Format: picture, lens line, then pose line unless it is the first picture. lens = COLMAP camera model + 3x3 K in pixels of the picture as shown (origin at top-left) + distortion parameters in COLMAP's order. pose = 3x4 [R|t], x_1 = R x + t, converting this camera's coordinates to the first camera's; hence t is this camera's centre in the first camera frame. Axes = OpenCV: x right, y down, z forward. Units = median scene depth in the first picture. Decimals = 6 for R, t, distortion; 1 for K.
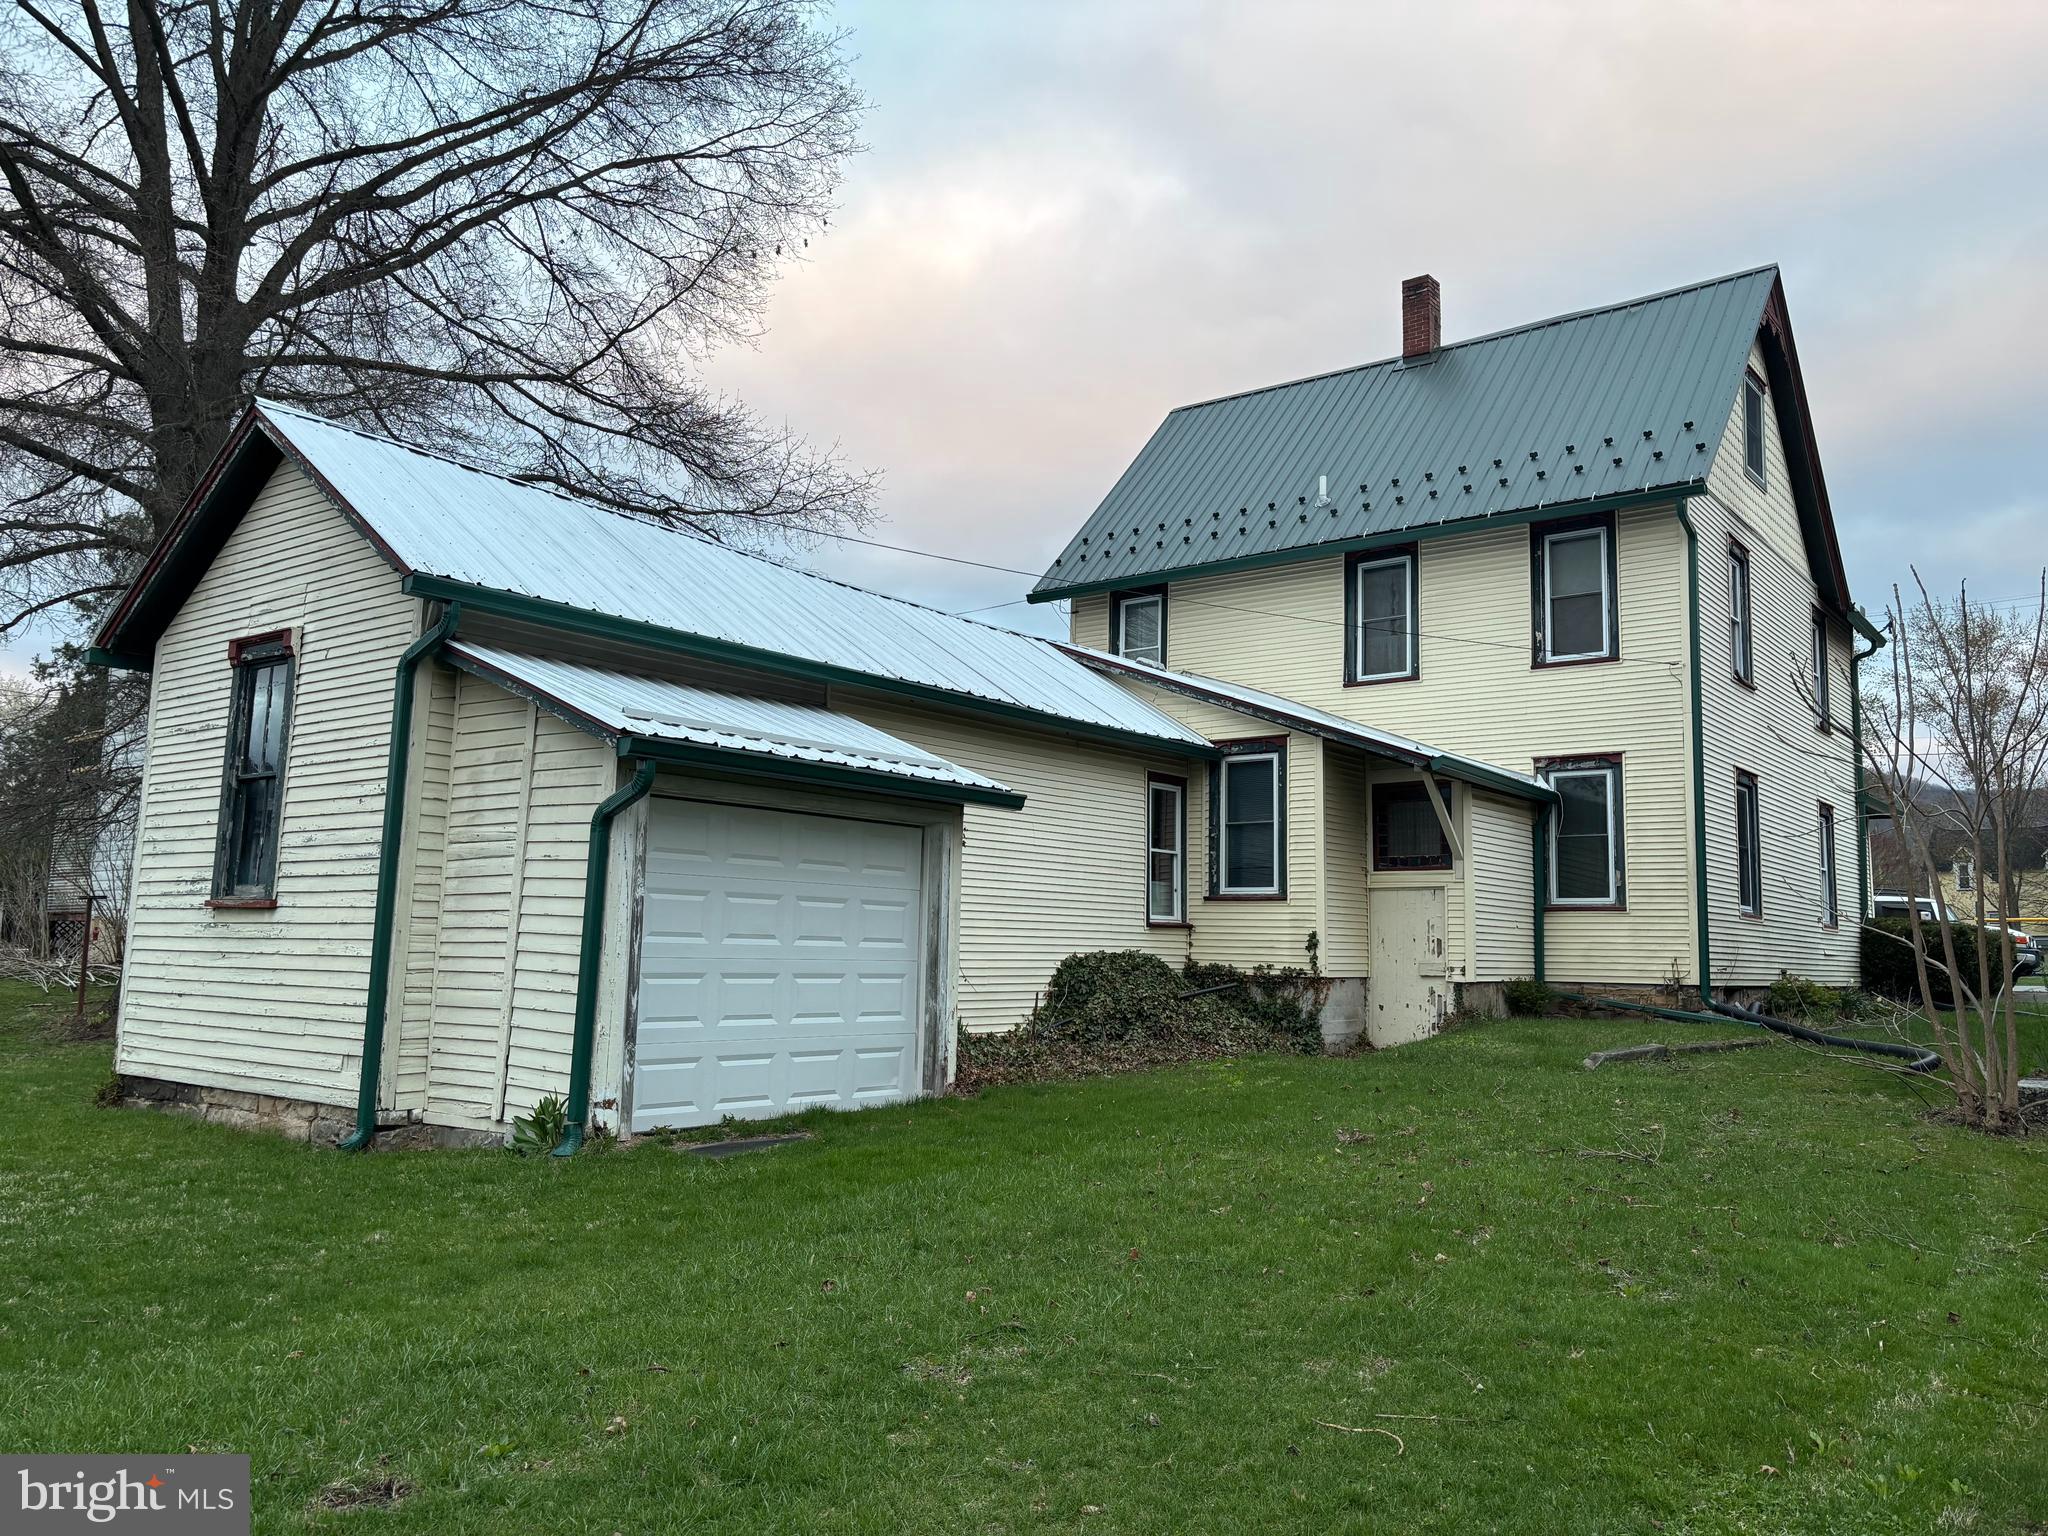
lens RADIAL K [[1556.5, 0, 1020.3], [0, 1556.5, 757.3], [0, 0, 1]] dist [0.075337, -0.089893]
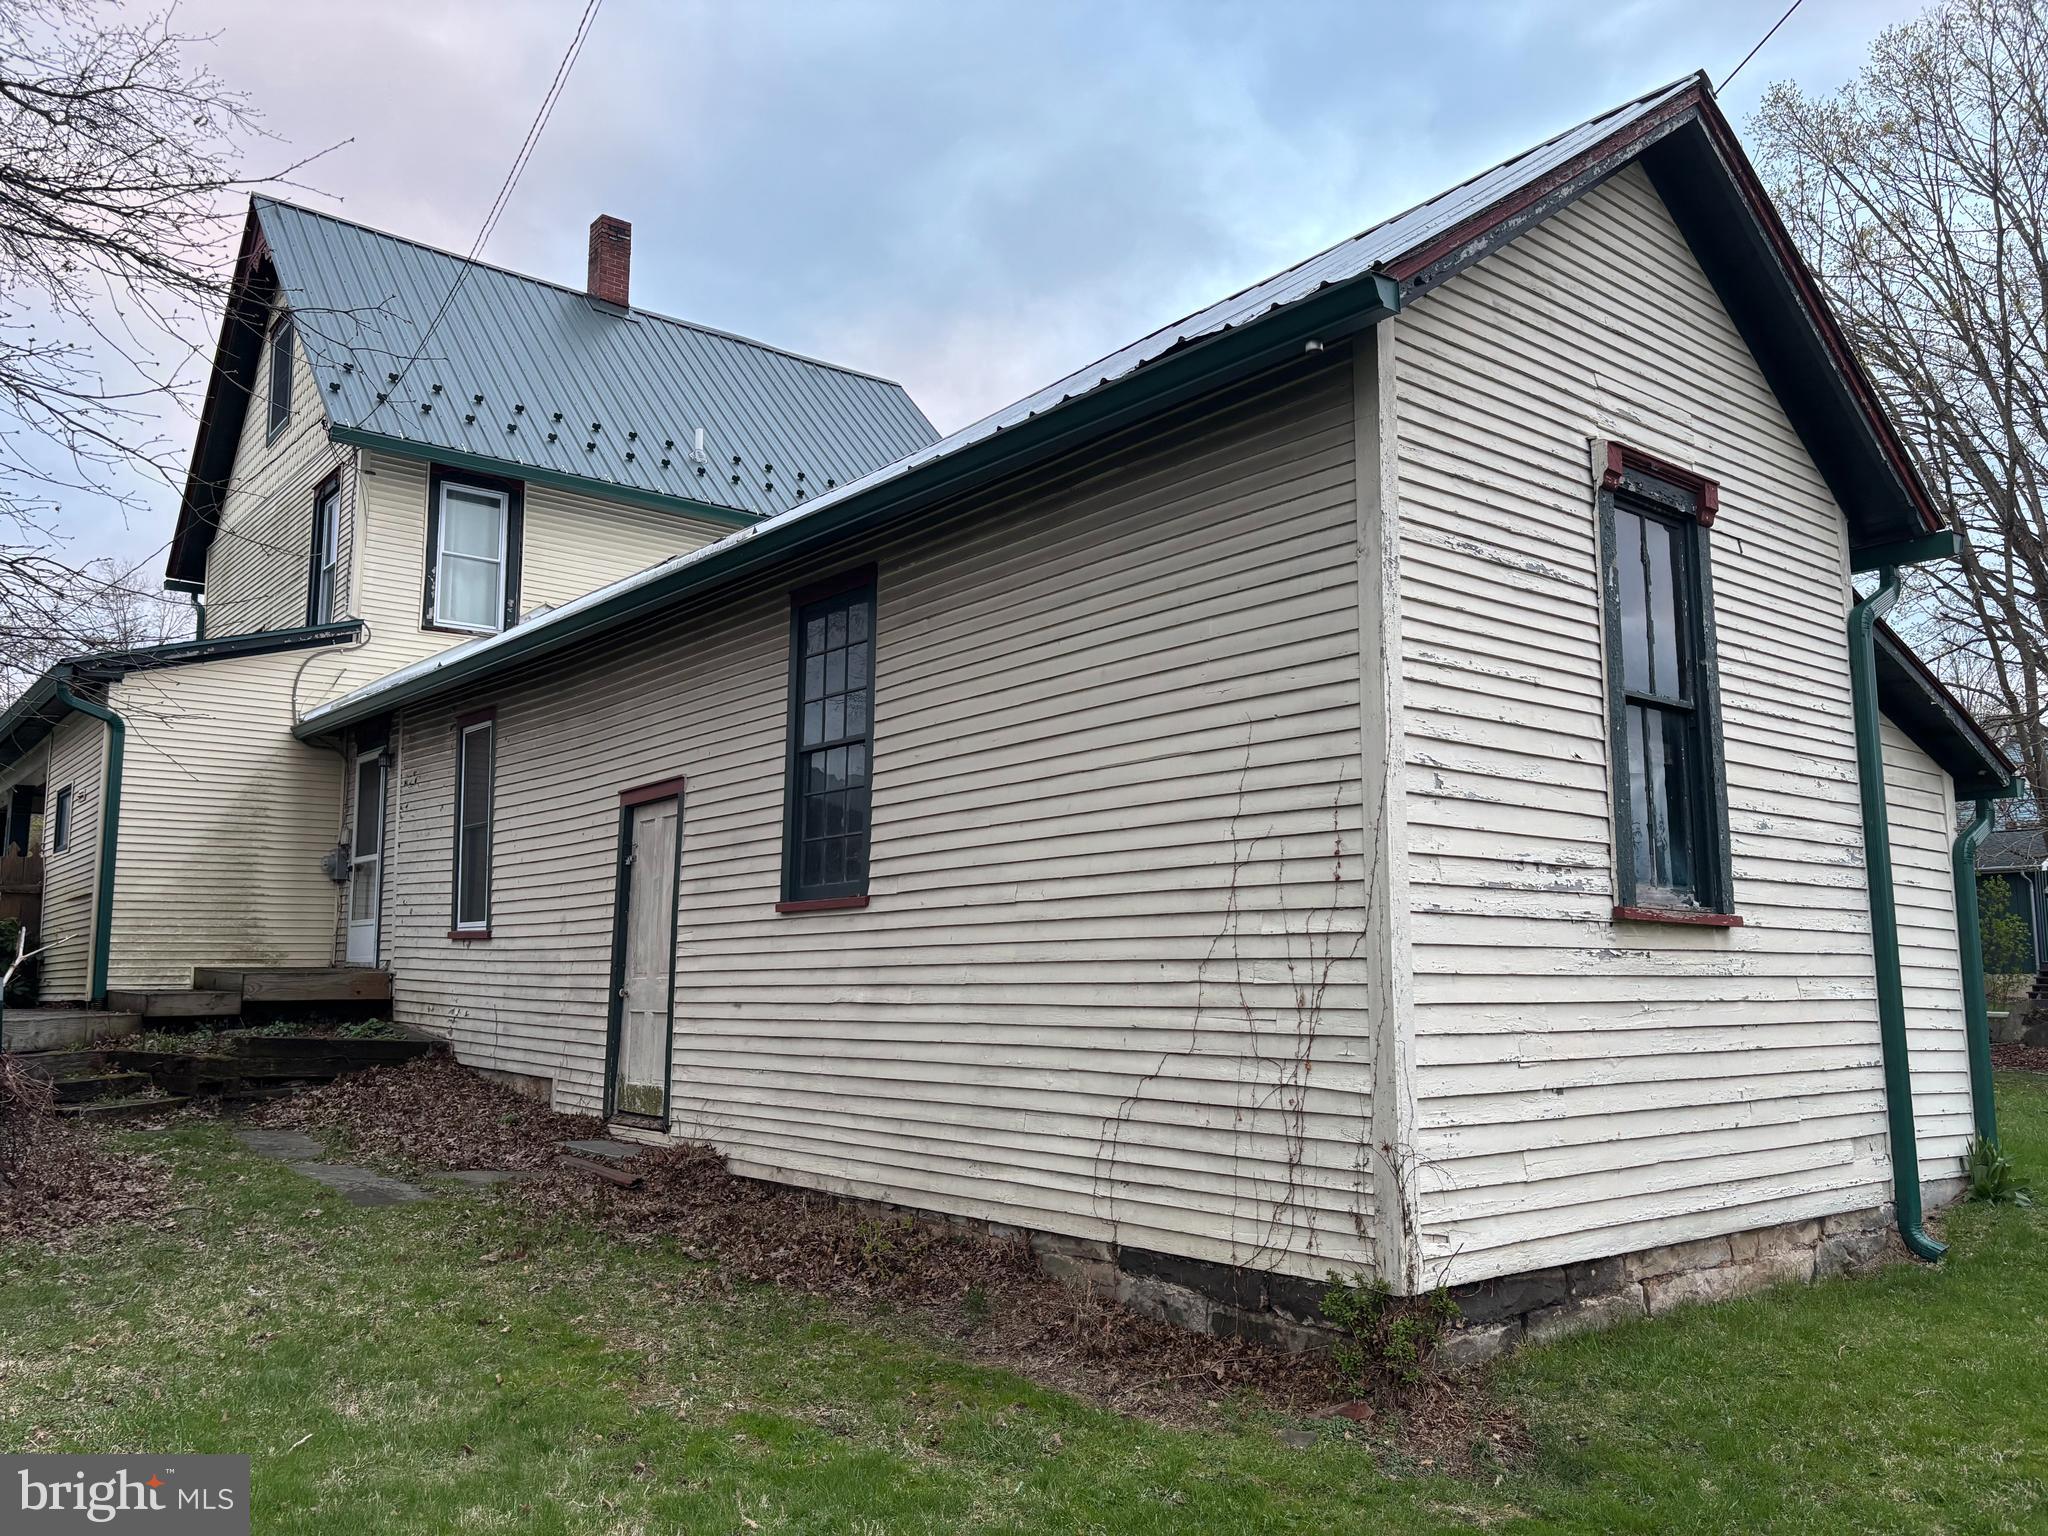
lens RADIAL K [[1556.5, 0, 1021.6], [0, 1556.5, 775.9], [0, 0, 1]] dist [0.075337, -0.089893]
pose [[0.219059, 0.103990, 0.970154, -1.085978], [-0.117242, 0.989905, -0.079634, 0.112905], [-0.968642, -0.096298, 0.229039, 1.079000]]
